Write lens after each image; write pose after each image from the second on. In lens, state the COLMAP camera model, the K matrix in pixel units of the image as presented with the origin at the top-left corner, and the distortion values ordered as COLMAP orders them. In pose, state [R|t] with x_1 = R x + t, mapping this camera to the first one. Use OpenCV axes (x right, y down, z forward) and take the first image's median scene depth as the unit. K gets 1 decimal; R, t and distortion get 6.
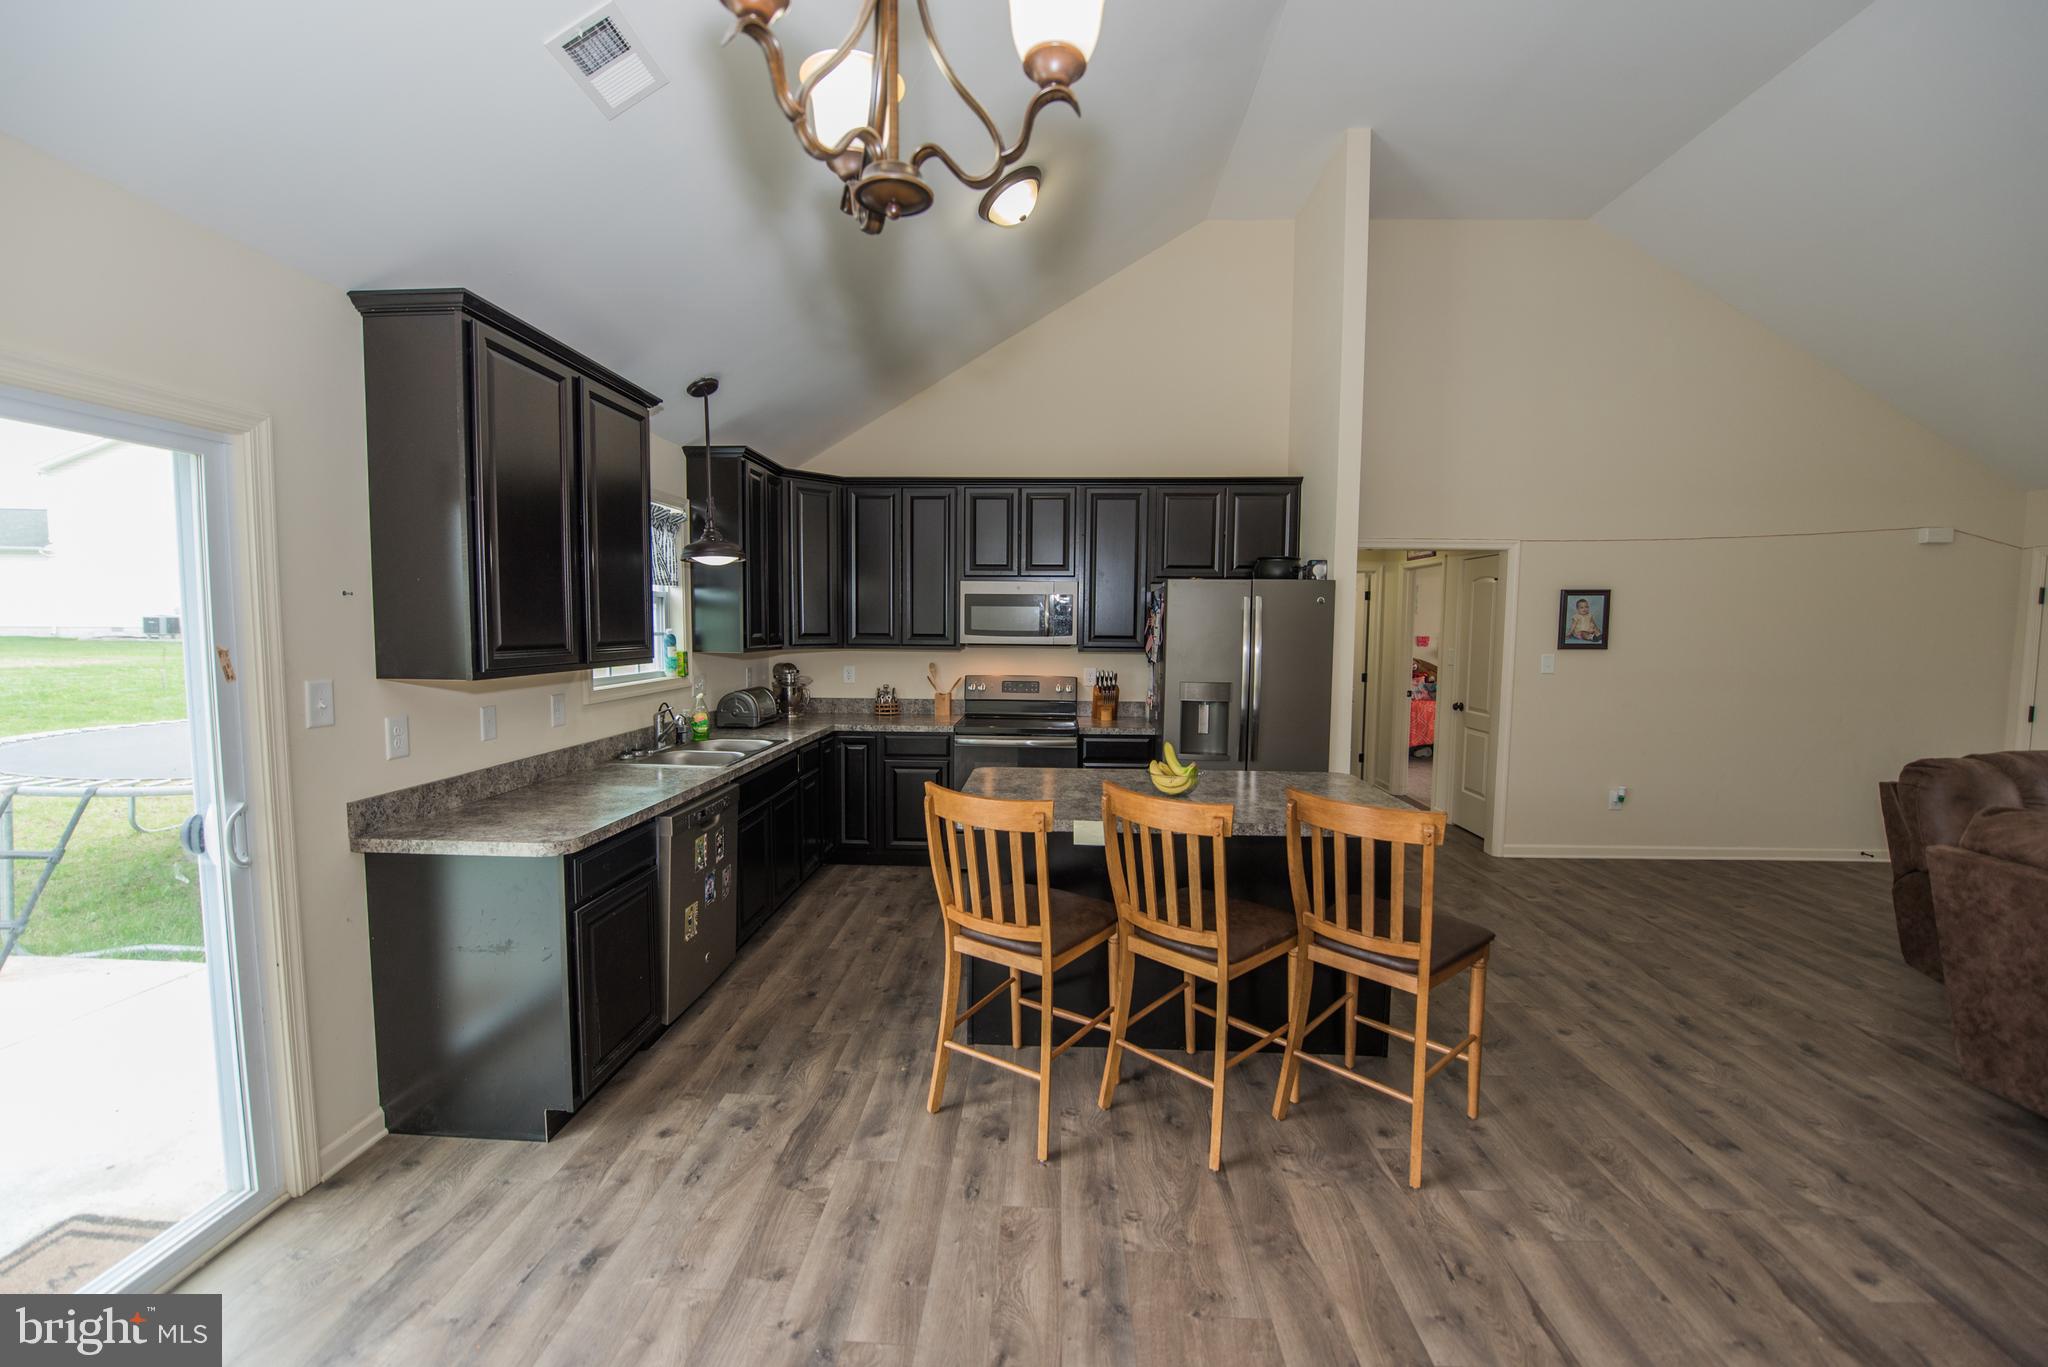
lens RADIAL K [[820.9, 0, 1027.1], [0, 820.9, 677.2], [0, 0, 1]] dist [-0.014687, -0.002533]
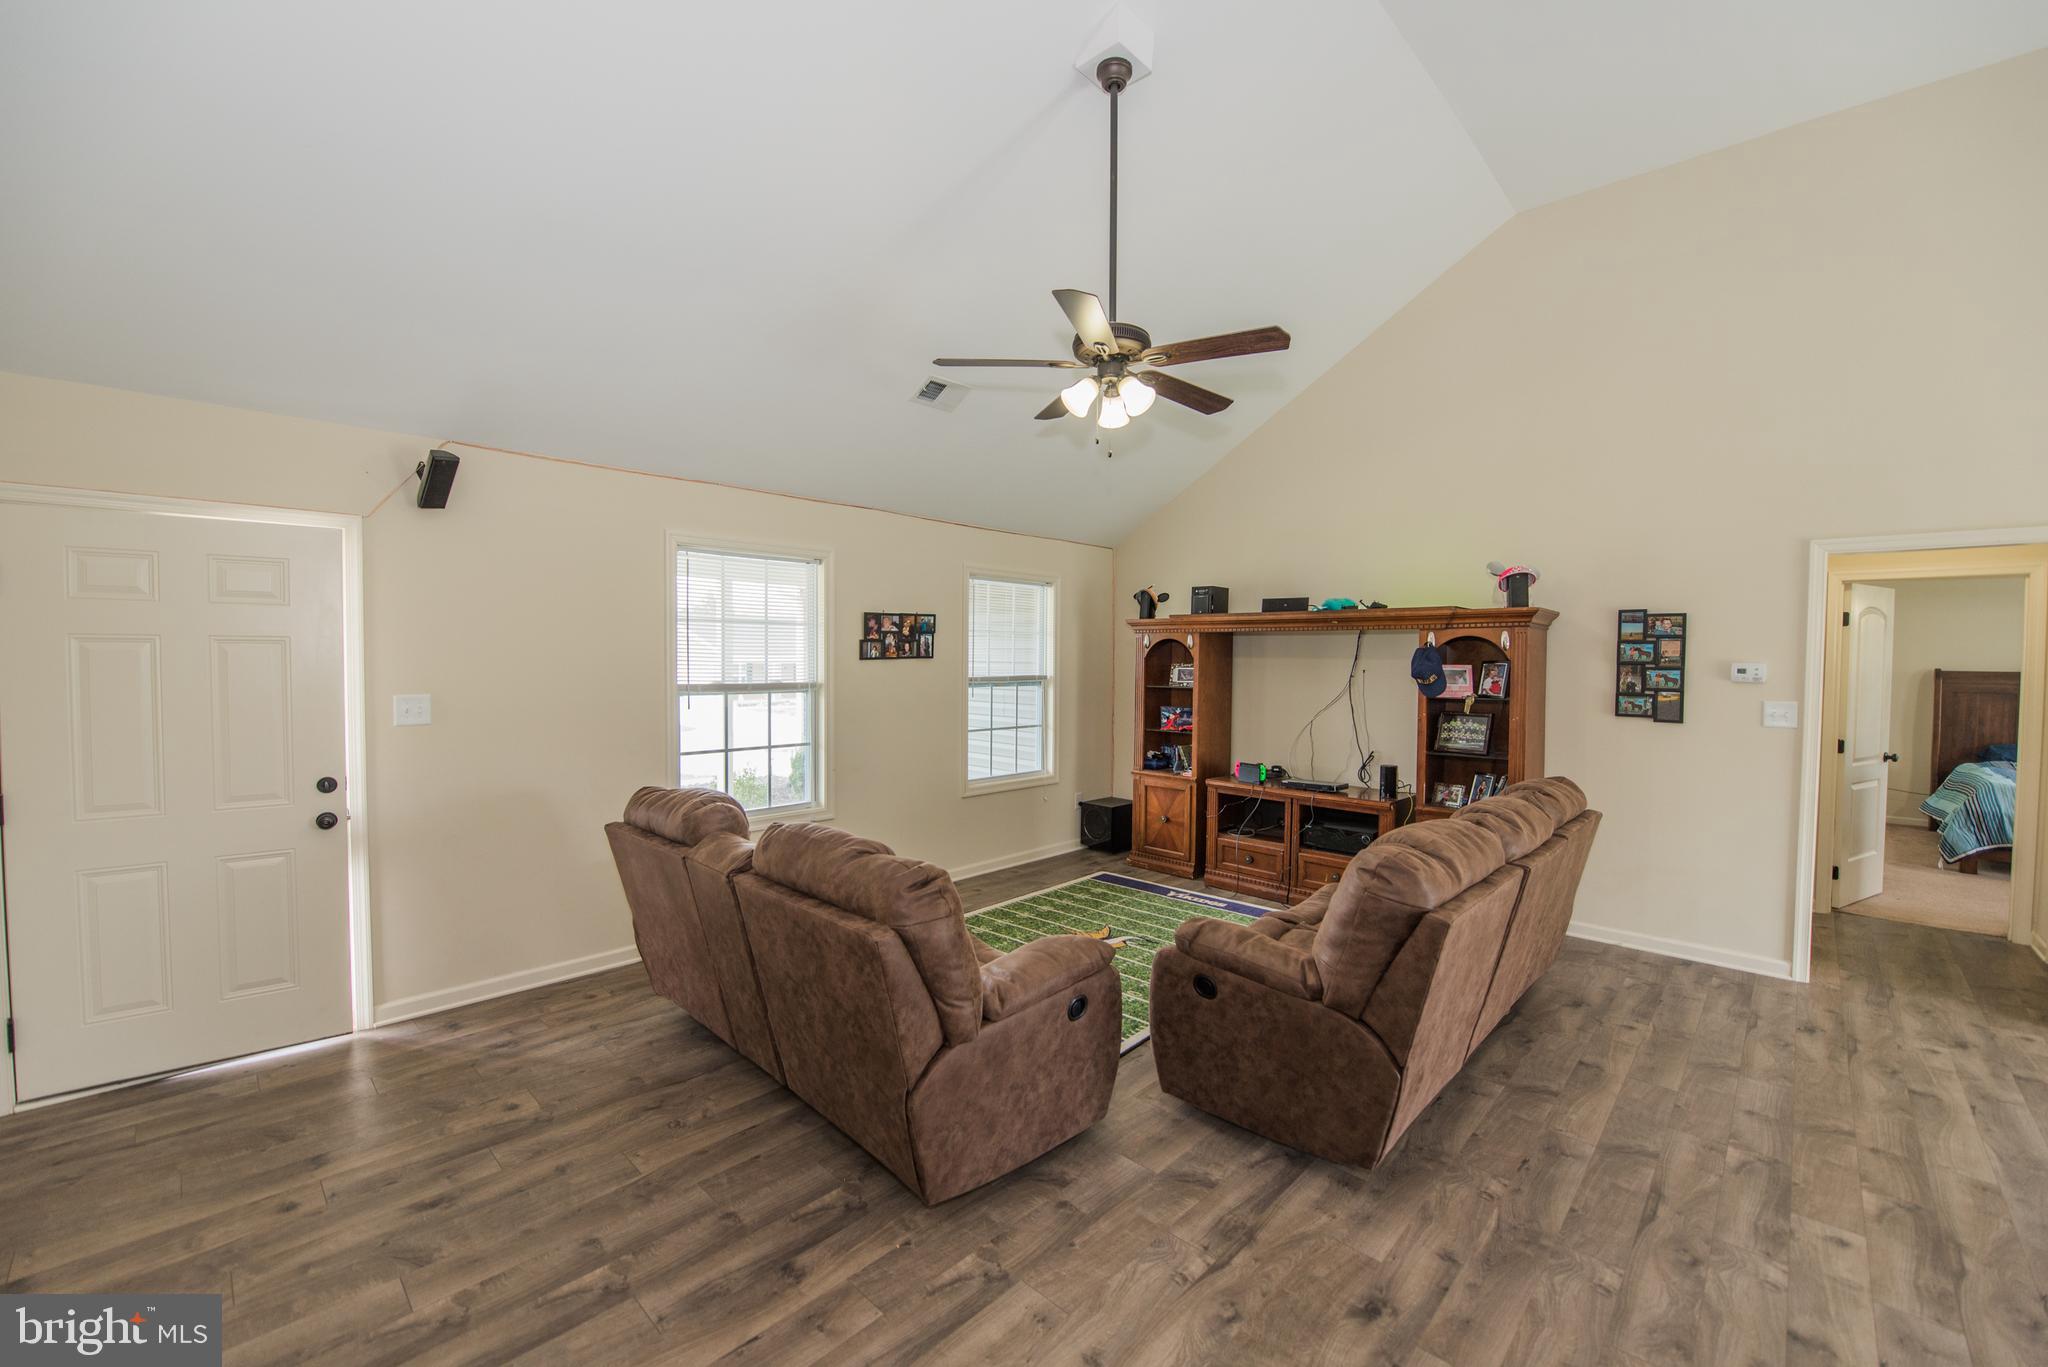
lens RADIAL K [[820.9, 0, 1017.8], [0, 820.9, 681.9], [0, 0, 1]] dist [-0.014687, -0.002533]
pose [[-0.745385, -0.036432, 0.665638, 0.776686], [0.028995, 0.995789, 0.086971, -0.106251], [-0.666003, 0.084127, -0.741190, 1.646122]]
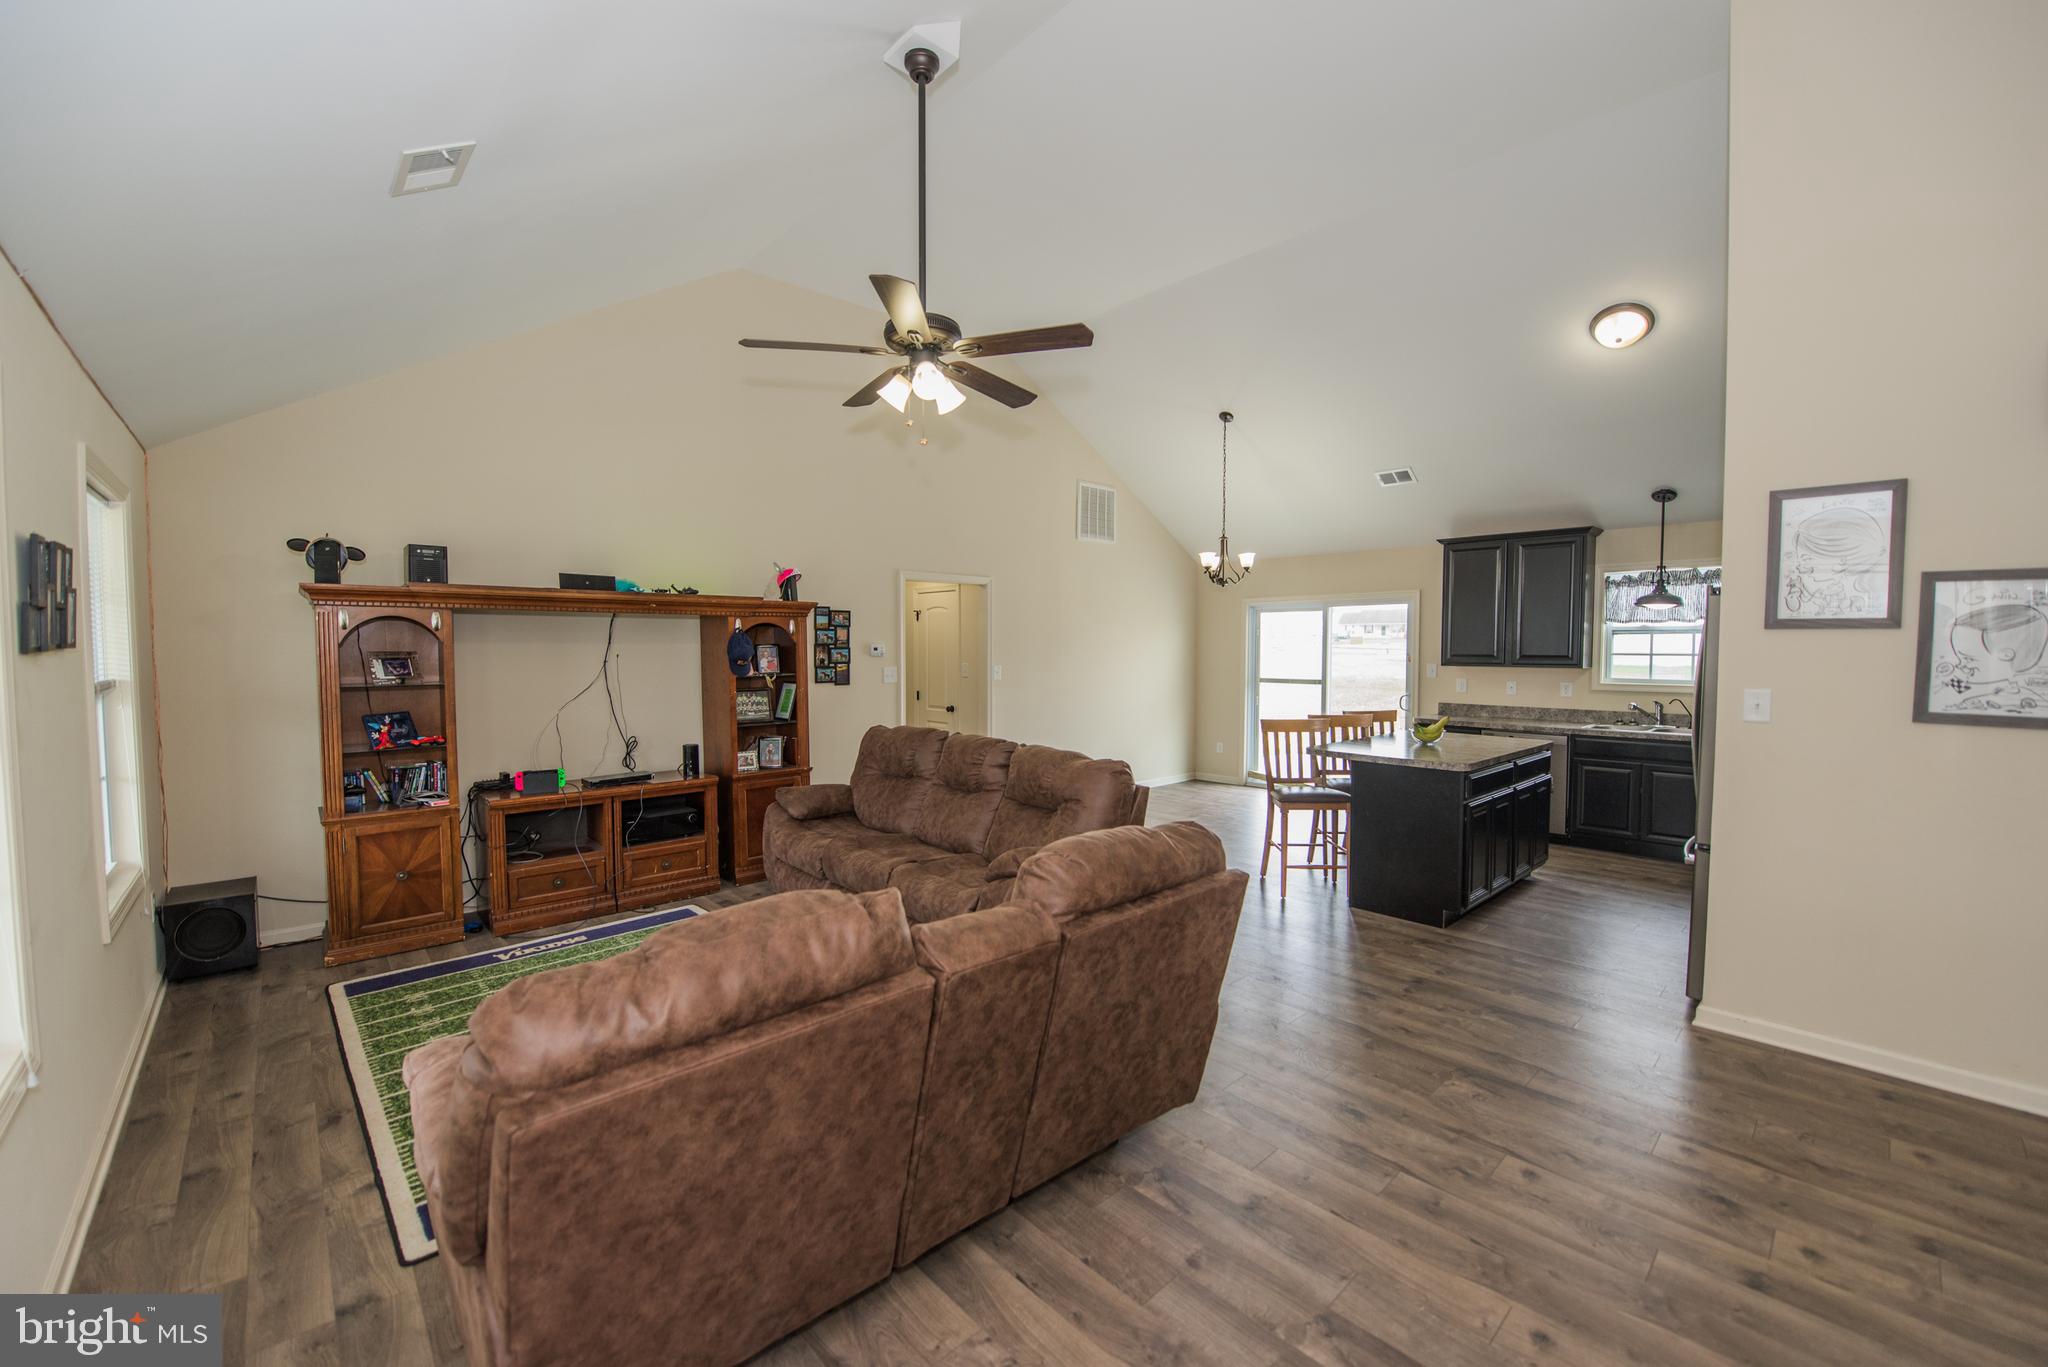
lens RADIAL K [[820.9, 0, 1027.4], [0, 820.9, 679.8], [0, 0, 1]] dist [-0.014687, -0.002533]
pose [[-0.702694, 0.021161, -0.711178, 2.048829], [-0.053514, 0.995154, 0.082486, -0.089899], [0.709477, 0.096020, -0.698156, 1.637497]]
